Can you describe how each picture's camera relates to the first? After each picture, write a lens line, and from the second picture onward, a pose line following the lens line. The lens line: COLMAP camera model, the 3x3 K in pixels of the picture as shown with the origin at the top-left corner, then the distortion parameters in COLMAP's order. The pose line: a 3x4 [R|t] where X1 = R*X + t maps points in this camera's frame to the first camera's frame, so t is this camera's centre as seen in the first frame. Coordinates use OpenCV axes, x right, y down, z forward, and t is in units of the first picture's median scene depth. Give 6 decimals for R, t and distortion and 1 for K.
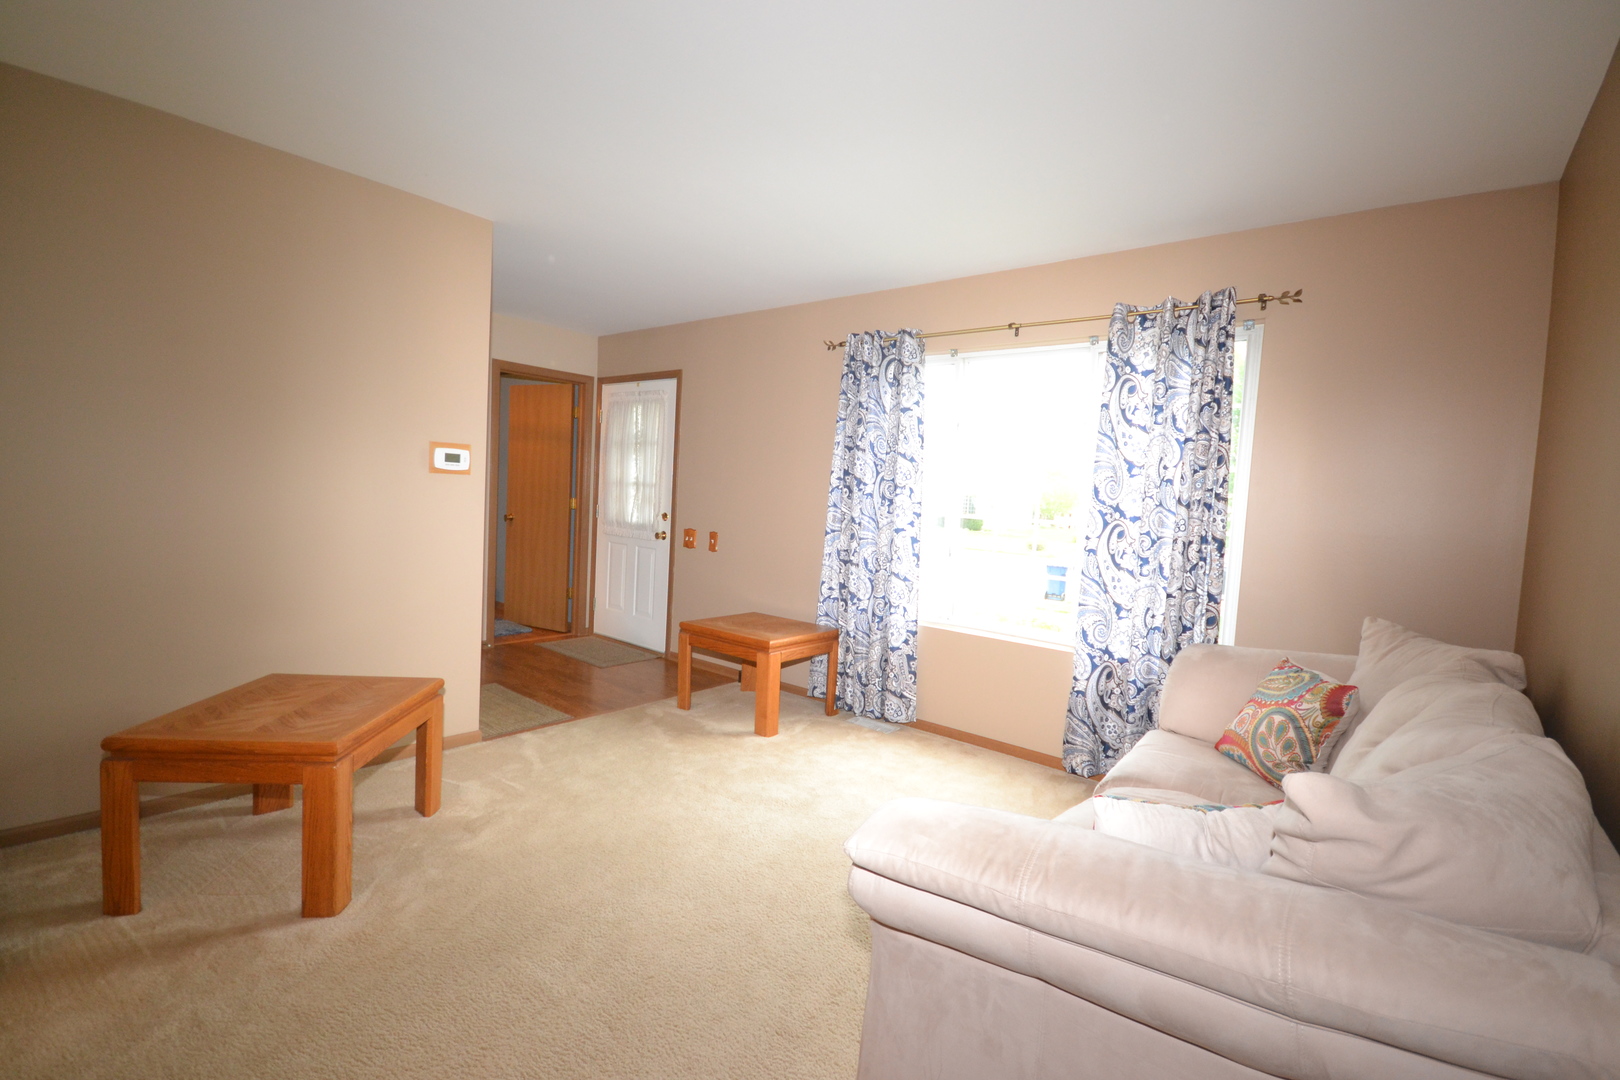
lens RADIAL K [[717.0, 0, 808.3], [0, 717.0, 535.8], [0, 0, 1]] dist [-0.002817, -0.002428]
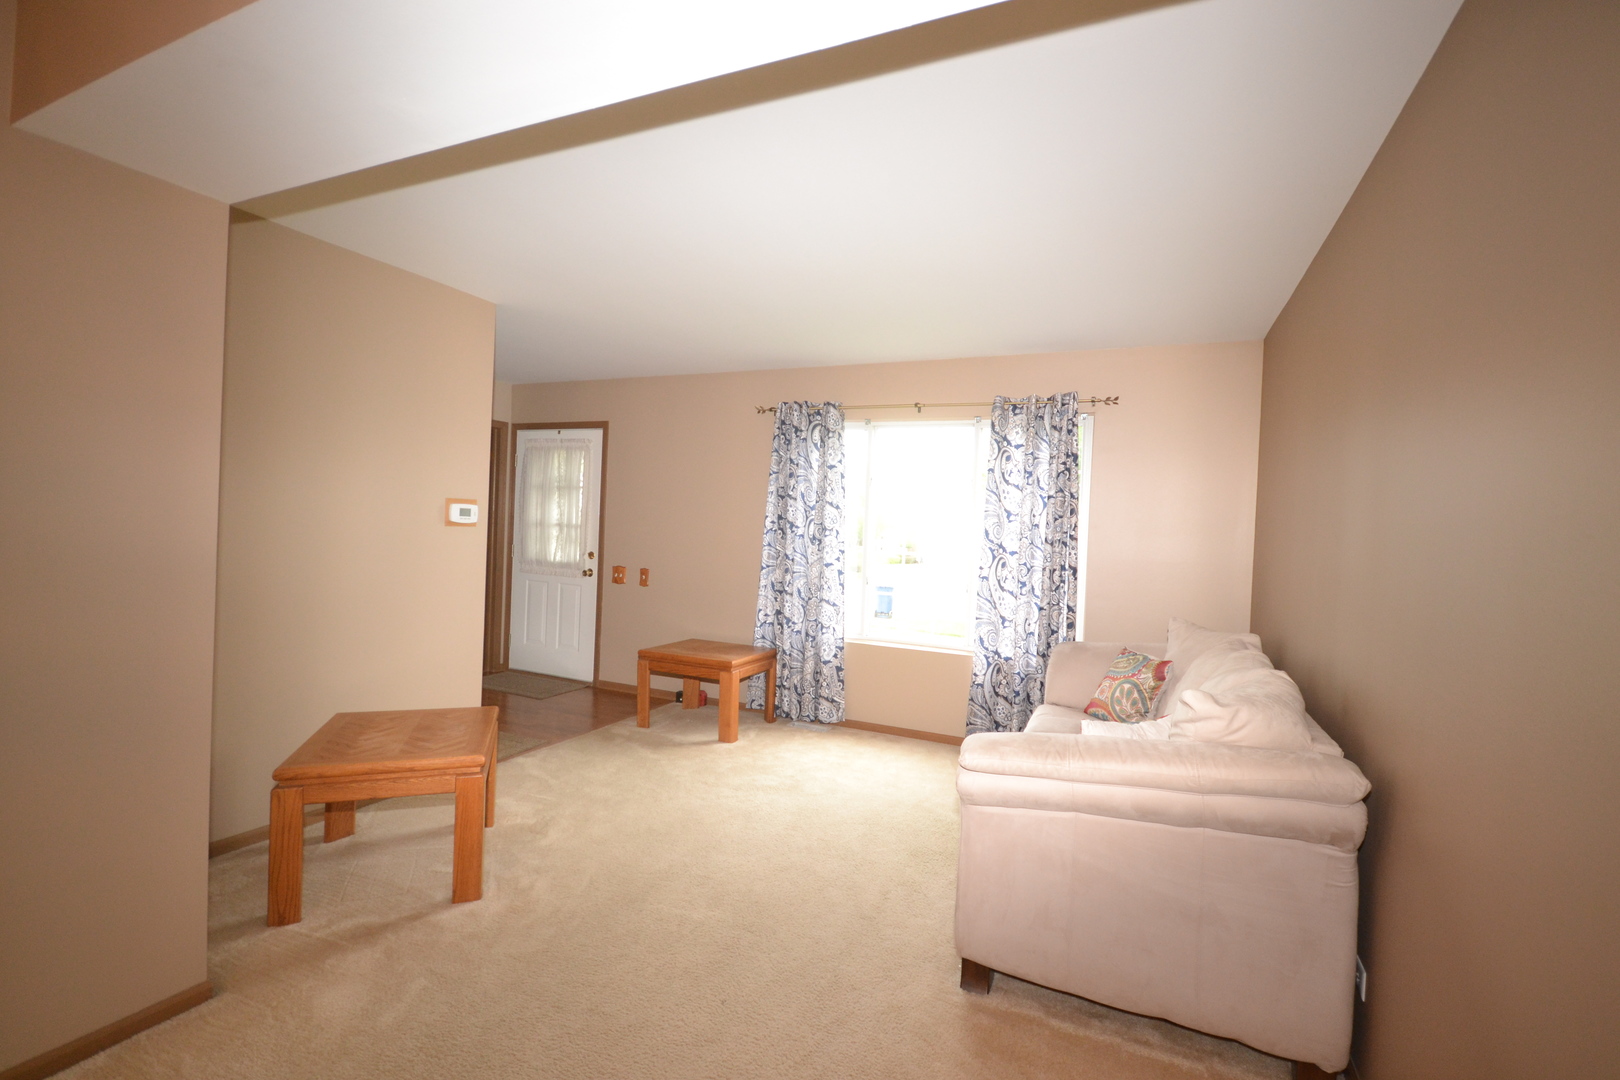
lens RADIAL K [[717.0, 0, 812.1], [0, 717.0, 537.8], [0, 0, 1]] dist [-0.002817, -0.002428]
pose [[0.966581, -0.016789, 0.255810, -0.254334], [0.024995, 0.999271, -0.028862, -0.022526], [-0.255139, 0.034291, 0.966296, -0.212563]]
